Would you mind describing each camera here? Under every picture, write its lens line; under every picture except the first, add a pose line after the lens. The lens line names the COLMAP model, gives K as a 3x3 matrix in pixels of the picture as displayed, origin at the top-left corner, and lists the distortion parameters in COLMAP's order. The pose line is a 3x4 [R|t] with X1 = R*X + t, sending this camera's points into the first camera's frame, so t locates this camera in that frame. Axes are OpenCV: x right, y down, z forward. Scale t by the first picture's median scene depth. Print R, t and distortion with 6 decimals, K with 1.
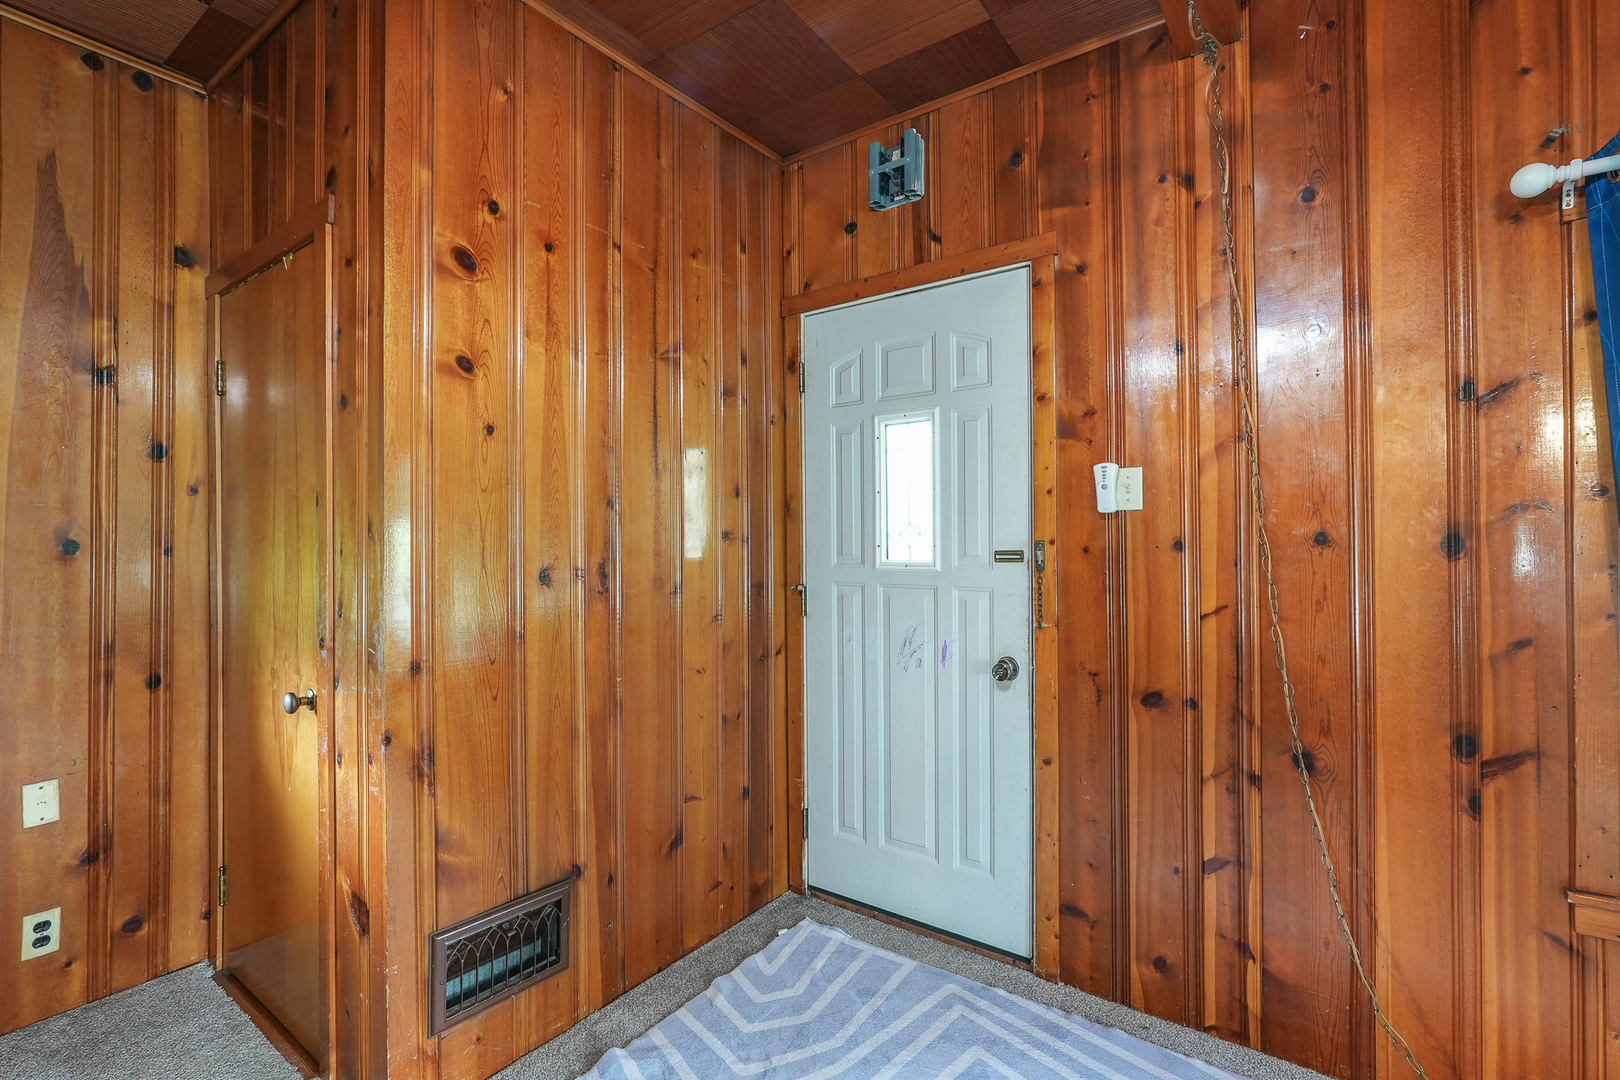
lens RADIAL K [[740.5, 0, 802.0], [0, 740.5, 543.0], [0, 0, 1]] dist [-0.019358, 0.009703]
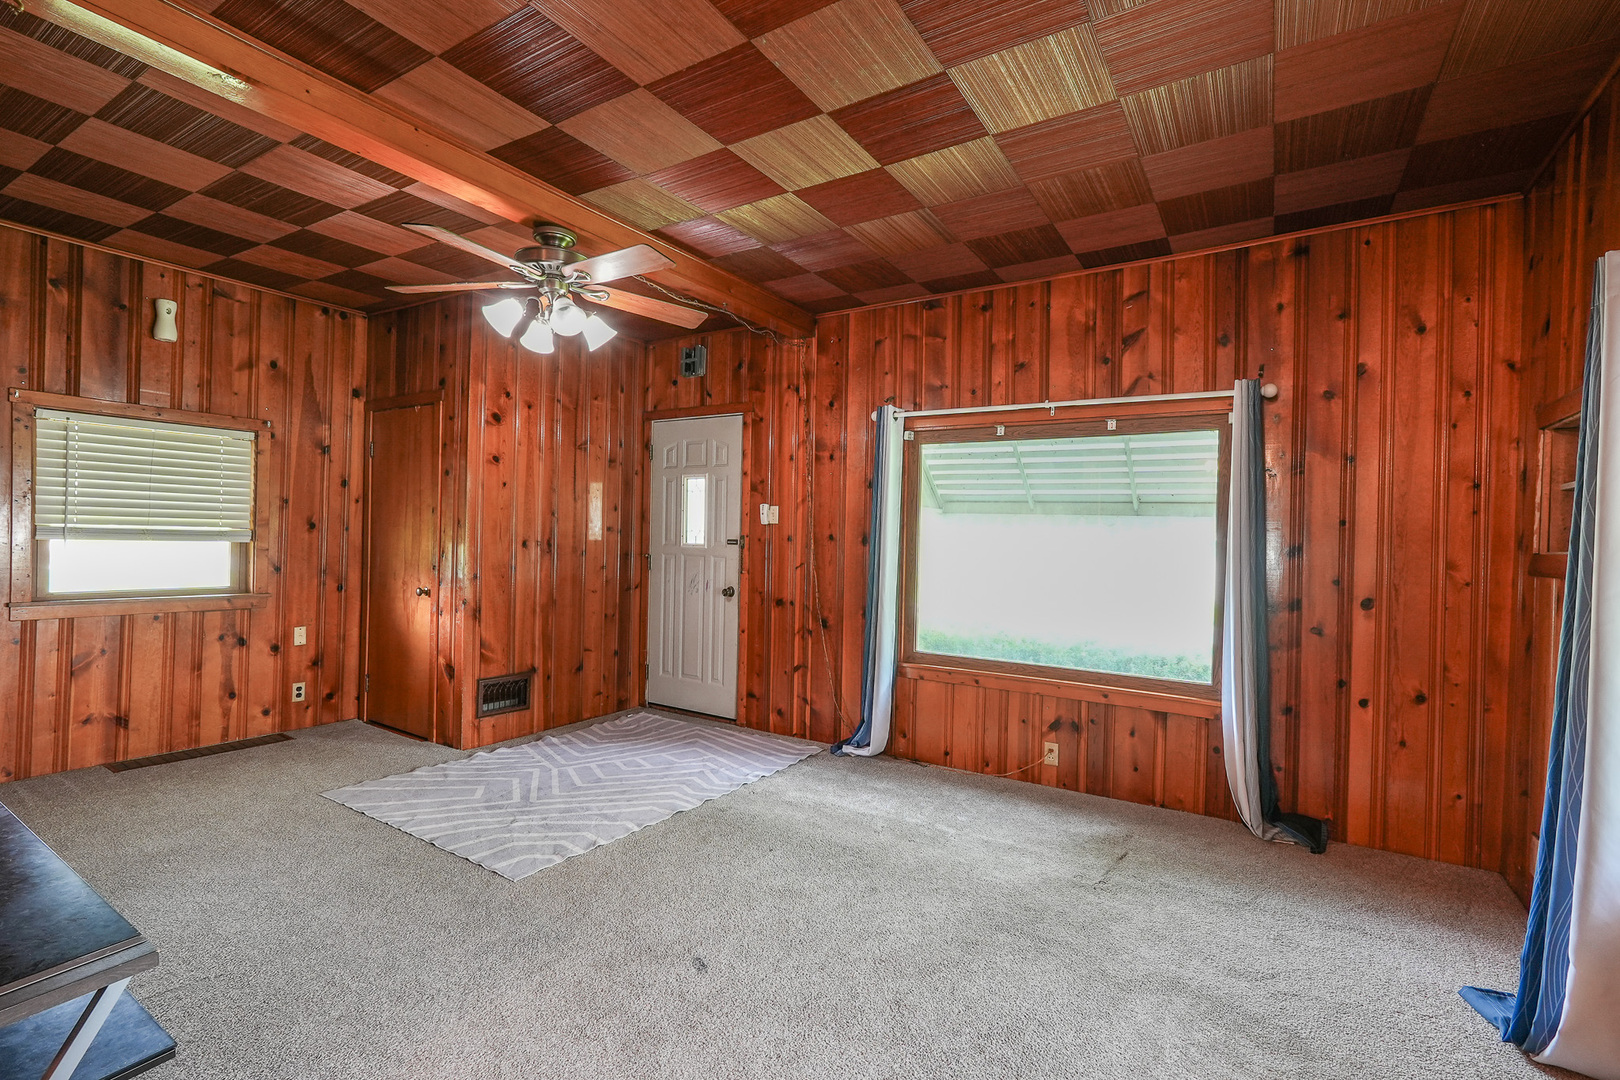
lens RADIAL K [[740.5, 0, 803.9], [0, 740.5, 539.8], [0, 0, 1]] dist [-0.019358, 0.009703]
pose [[0.997391, 0.028726, 0.066225, 0.378719], [-0.029121, 0.999563, 0.005007, -0.007047], [-0.066052, -0.006923, 0.997792, -1.381170]]
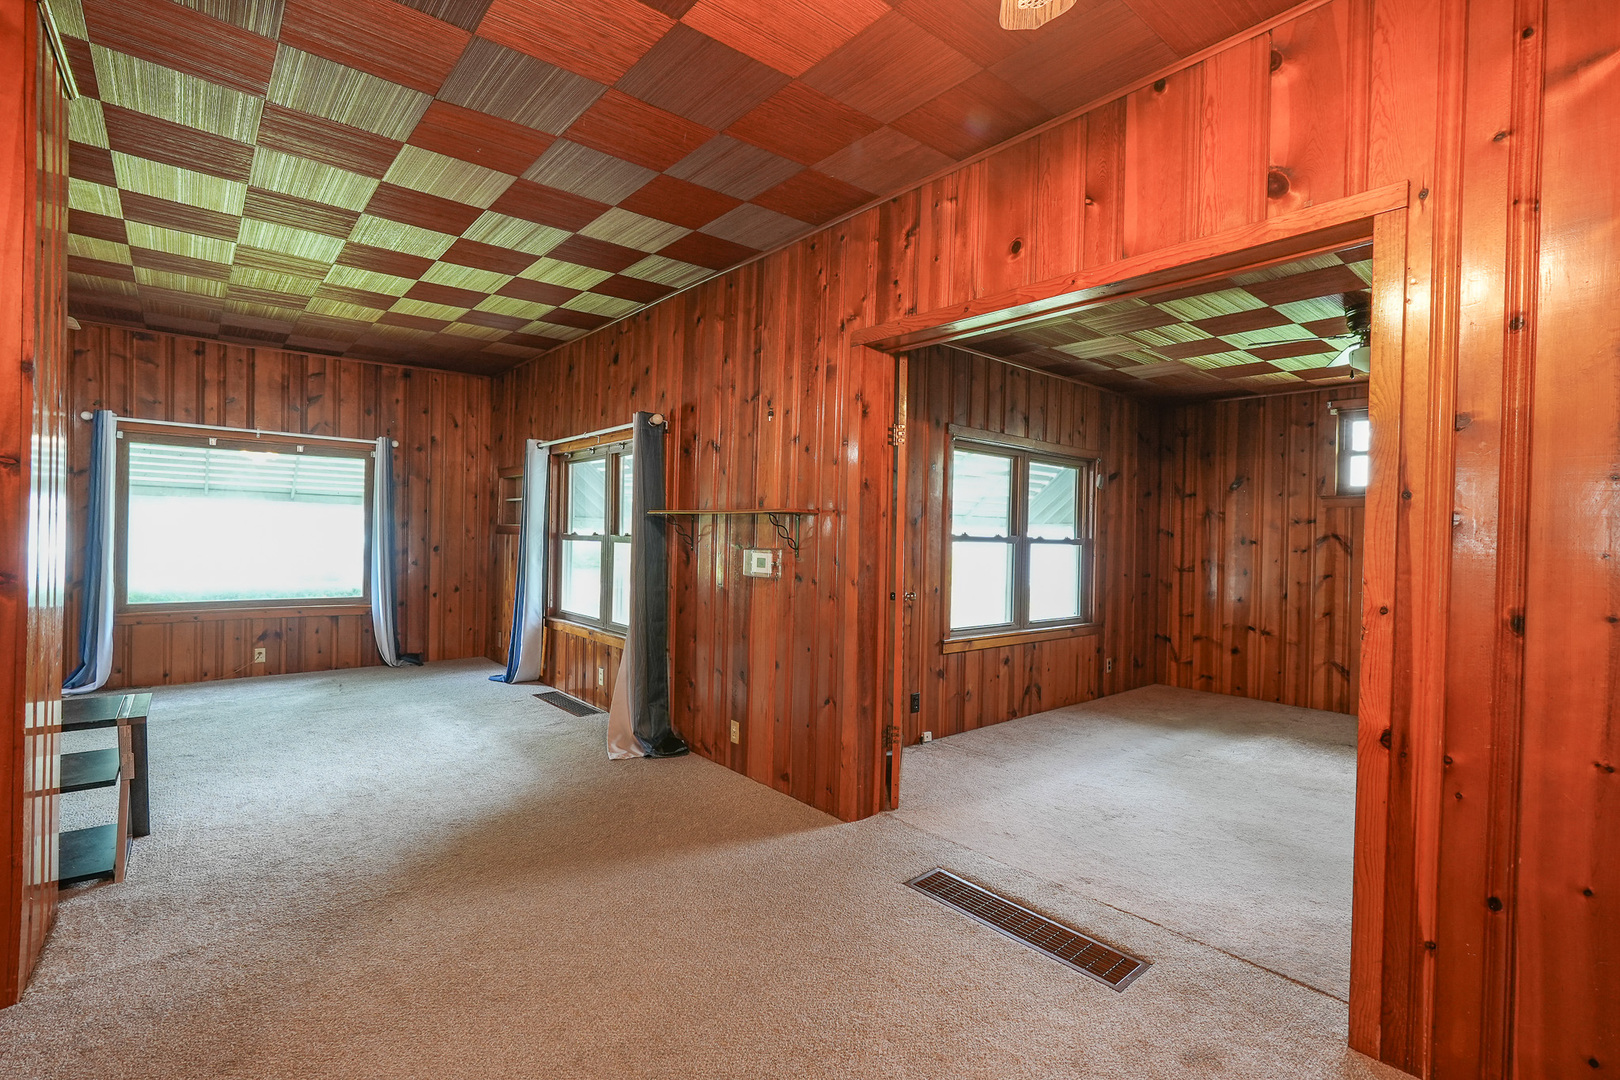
lens RADIAL K [[740.5, 0, 810.1], [0, 740.5, 541.4], [0, 0, 1]] dist [-0.019358, 0.009703]
pose [[0.231686, -0.000696, 0.972790, -1.191915], [-0.024838, 0.999670, 0.006631, 0.002786], [-0.972474, -0.025698, 0.231592, -2.341381]]
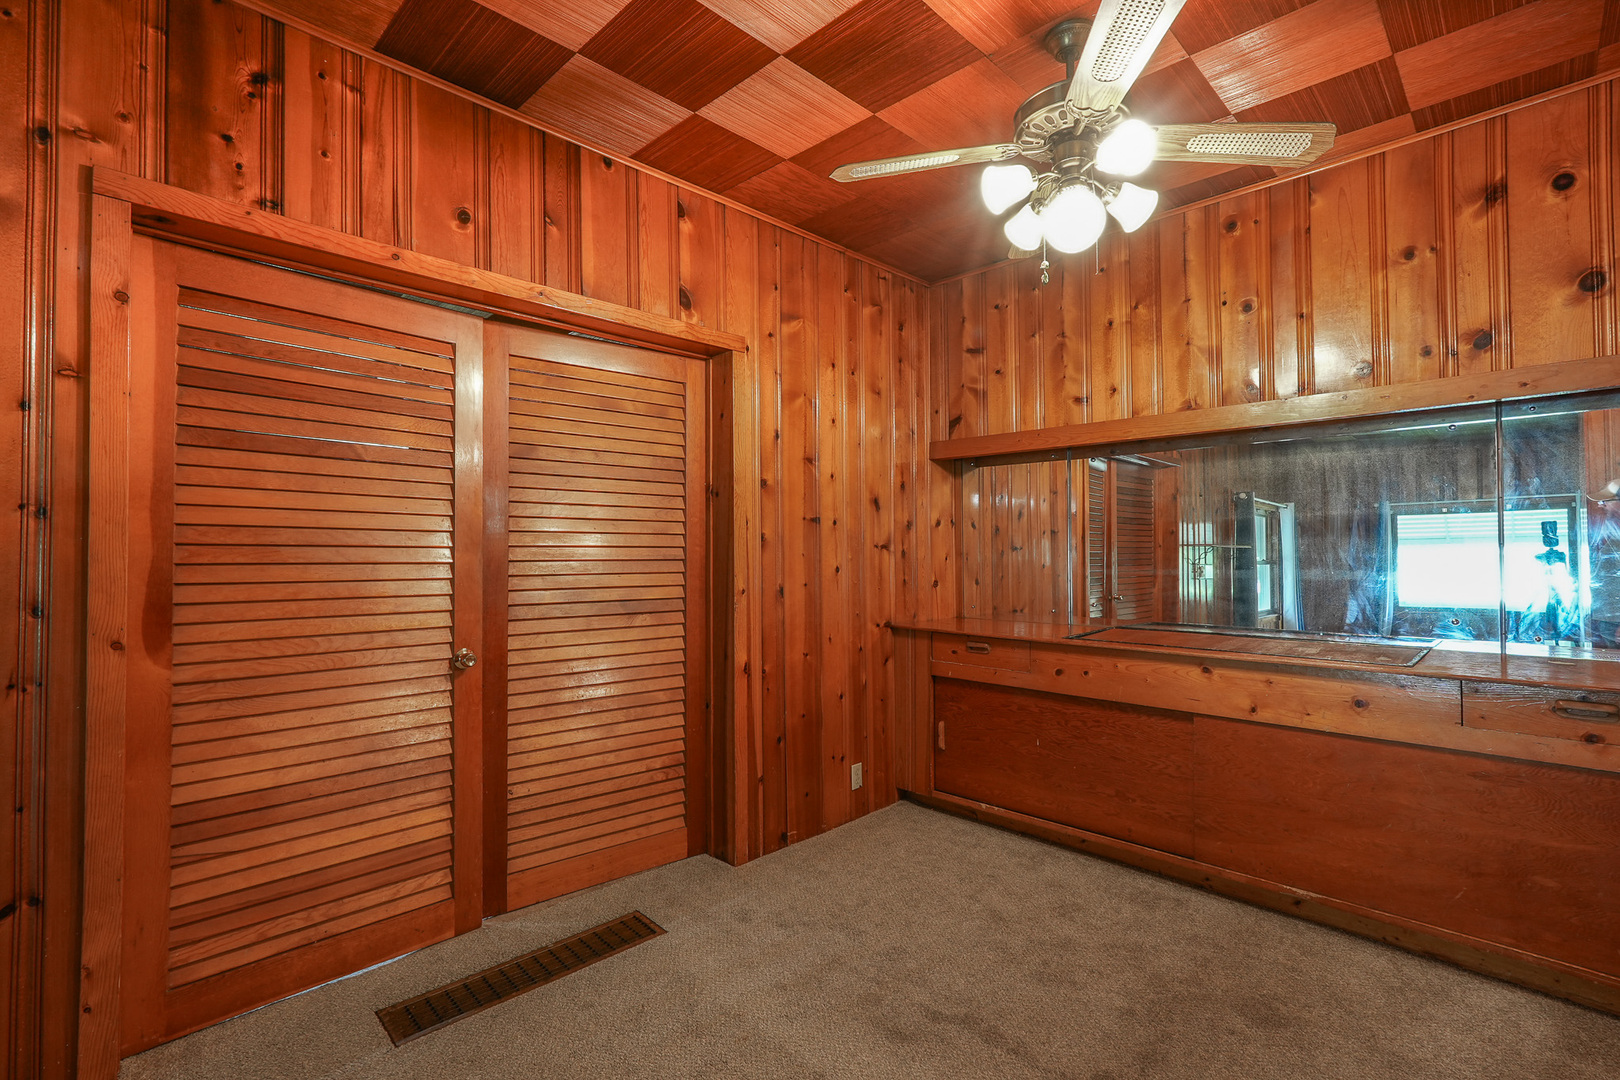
lens RADIAL K [[740.5, 0, 803.8], [0, 740.5, 537.9], [0, 0, 1]] dist [-0.019358, 0.009703]
pose [[-0.987386, 0.014279, 0.157686, -0.529685], [0.010226, 0.999597, -0.026489, 0.008476], [-0.158001, -0.024543, -0.987134, -1.373046]]
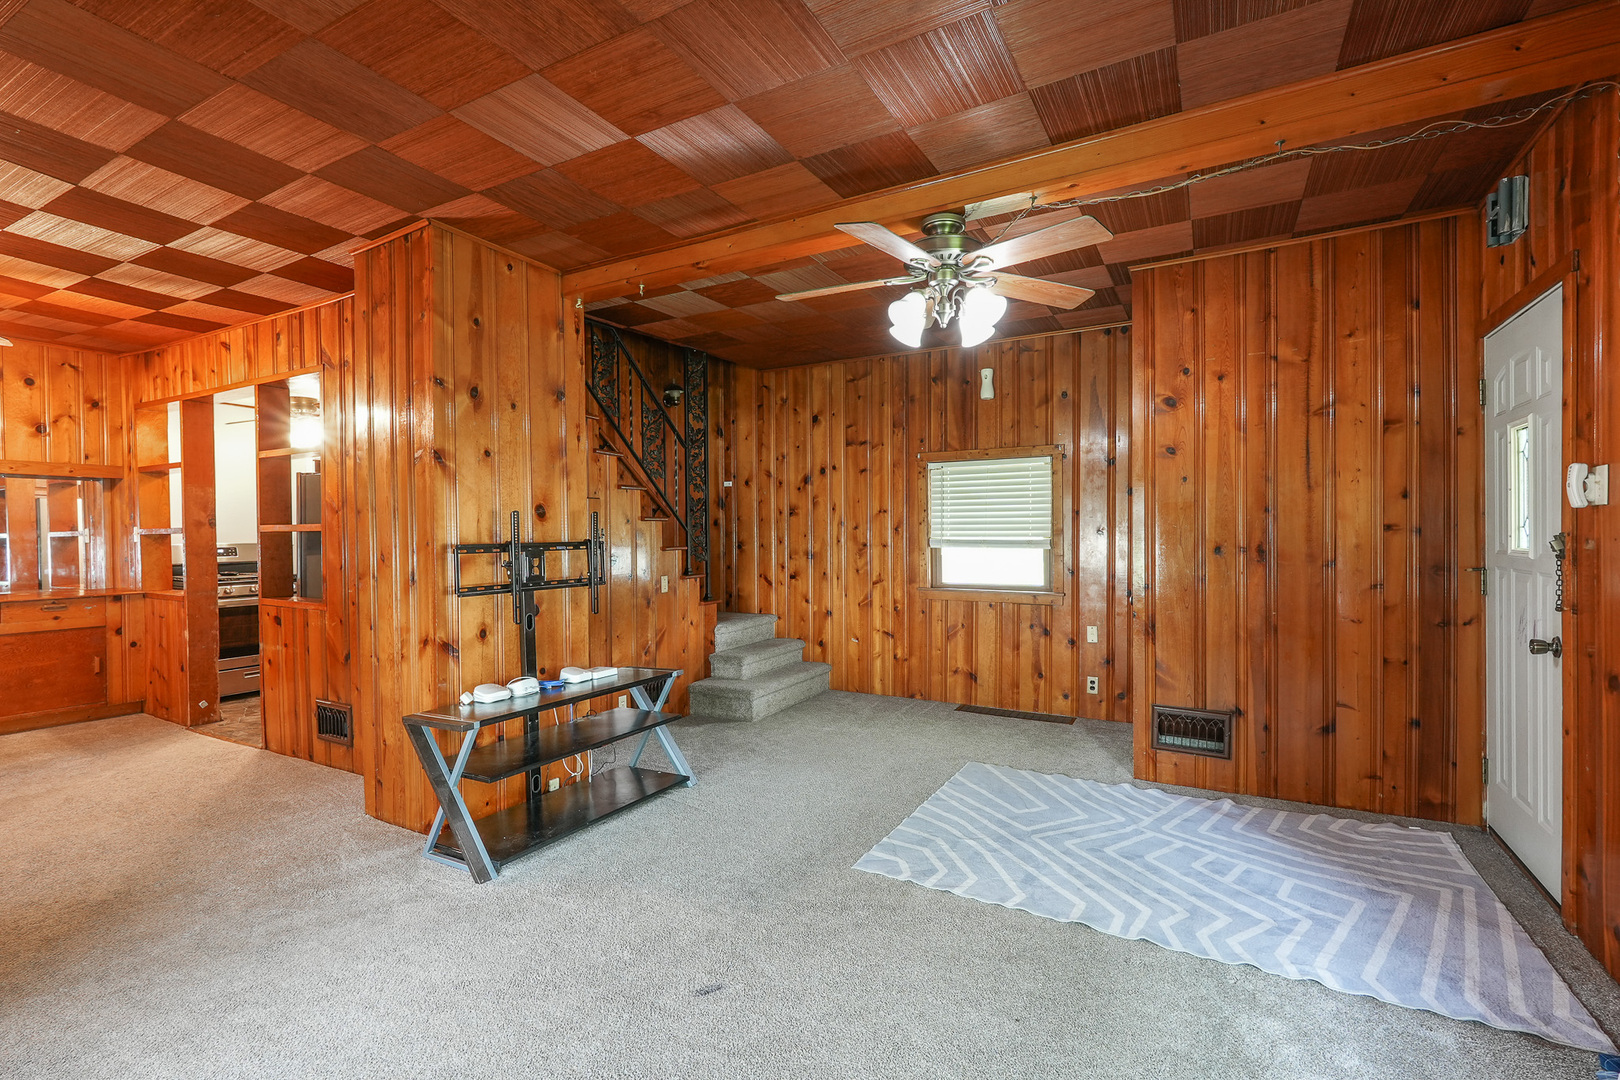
lens RADIAL K [[740.5, 0, 807.6], [0, 740.5, 540.5], [0, 0, 1]] dist [-0.019358, 0.009703]
pose [[0.117578, 0.014330, -0.992960, 1.349529], [0.008448, 0.999845, 0.015429, -0.018447], [0.993028, -0.010203, 0.117439, -0.271824]]
